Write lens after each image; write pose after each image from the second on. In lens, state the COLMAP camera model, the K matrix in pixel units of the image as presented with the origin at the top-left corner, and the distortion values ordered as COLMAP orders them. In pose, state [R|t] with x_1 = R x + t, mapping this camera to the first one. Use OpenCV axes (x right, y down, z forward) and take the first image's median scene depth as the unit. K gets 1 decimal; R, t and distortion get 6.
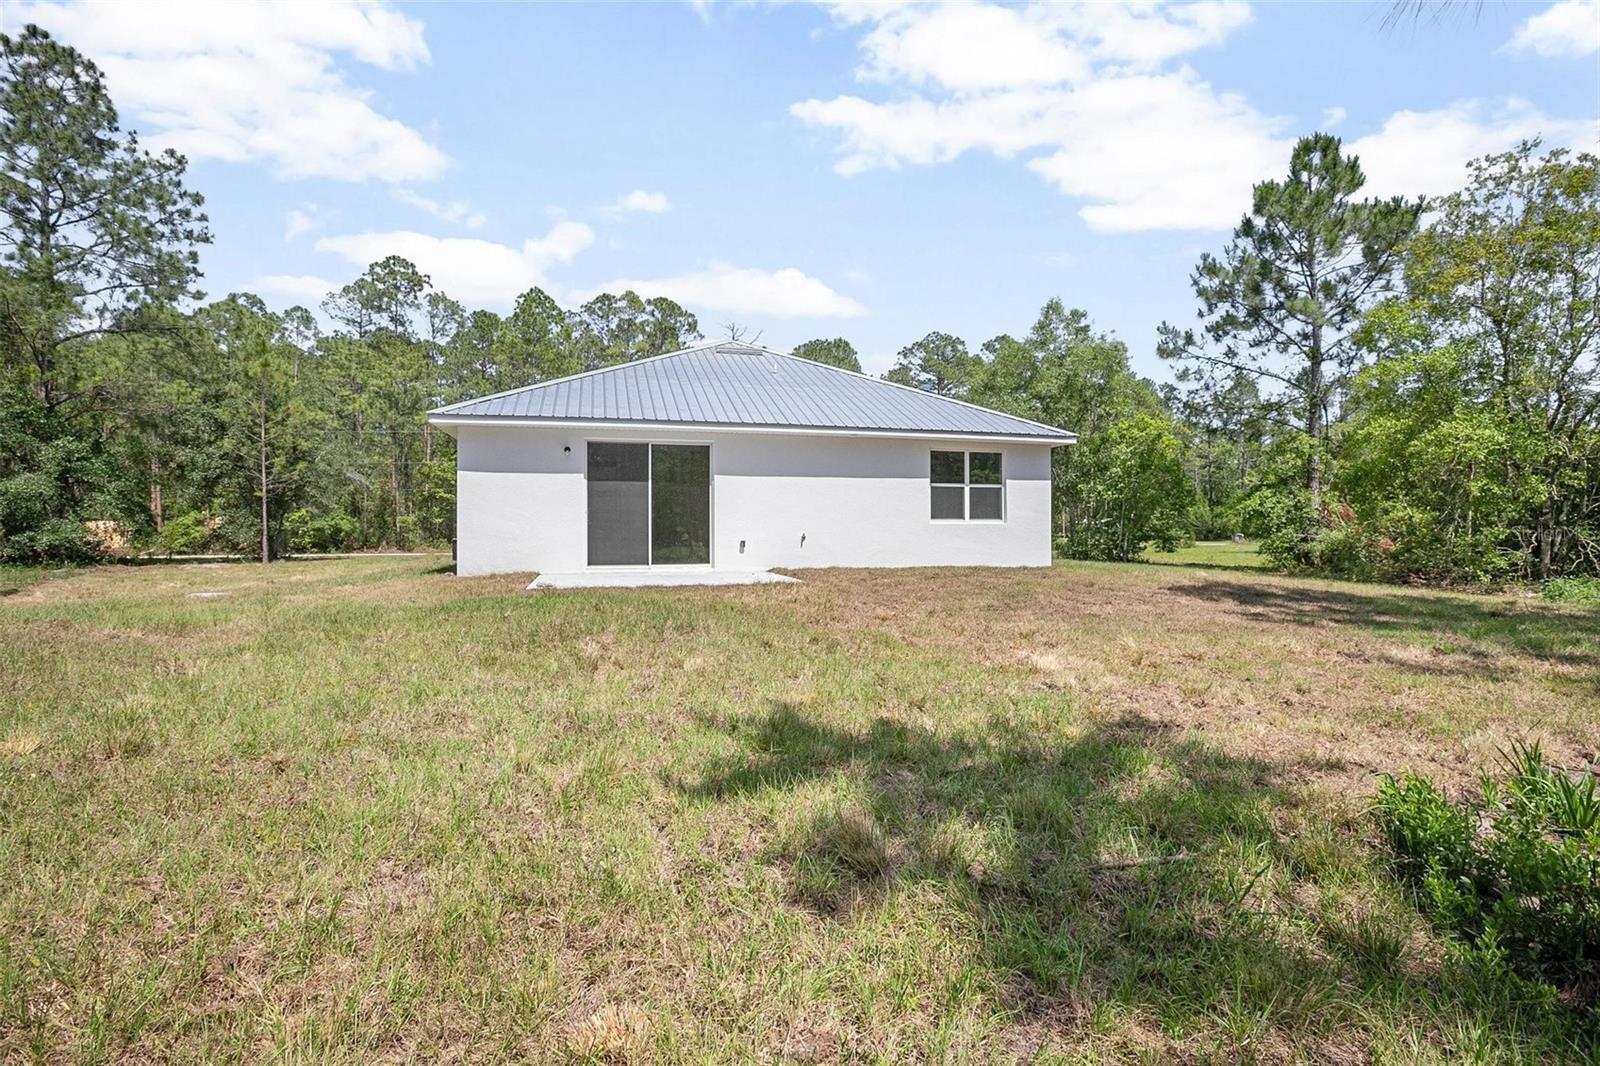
lens RADIAL K [[723.5, 0, 800.0], [0, 723.5, 533.0], [0, 0, 1]] dist [-0.076227, 0.026614]
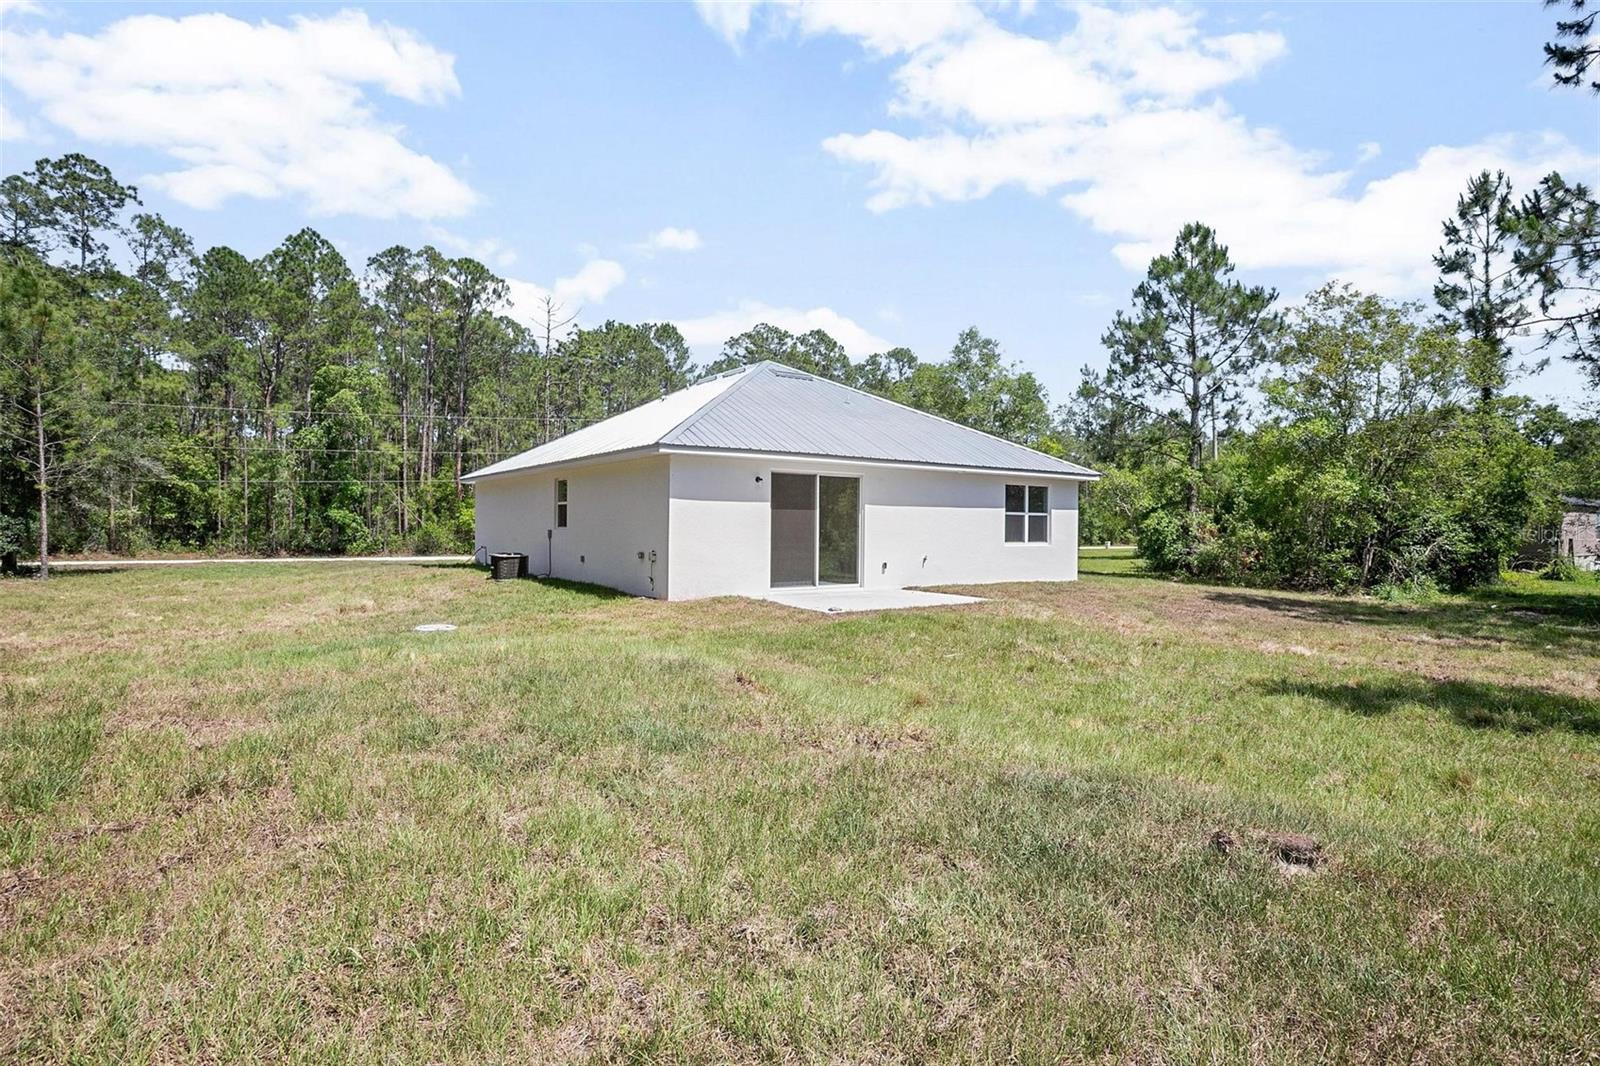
lens RADIAL K [[812.5, 0, 800.0], [0, 812.5, 533.0], [0, 0, 1]] dist [-0.086561, 0.041619]
pose [[0.940618, 0.007550, 0.339382, -0.411052], [-0.010017, 0.999935, 0.005519, -0.026798], [-0.339318, -0.008590, 0.940632, -0.093959]]
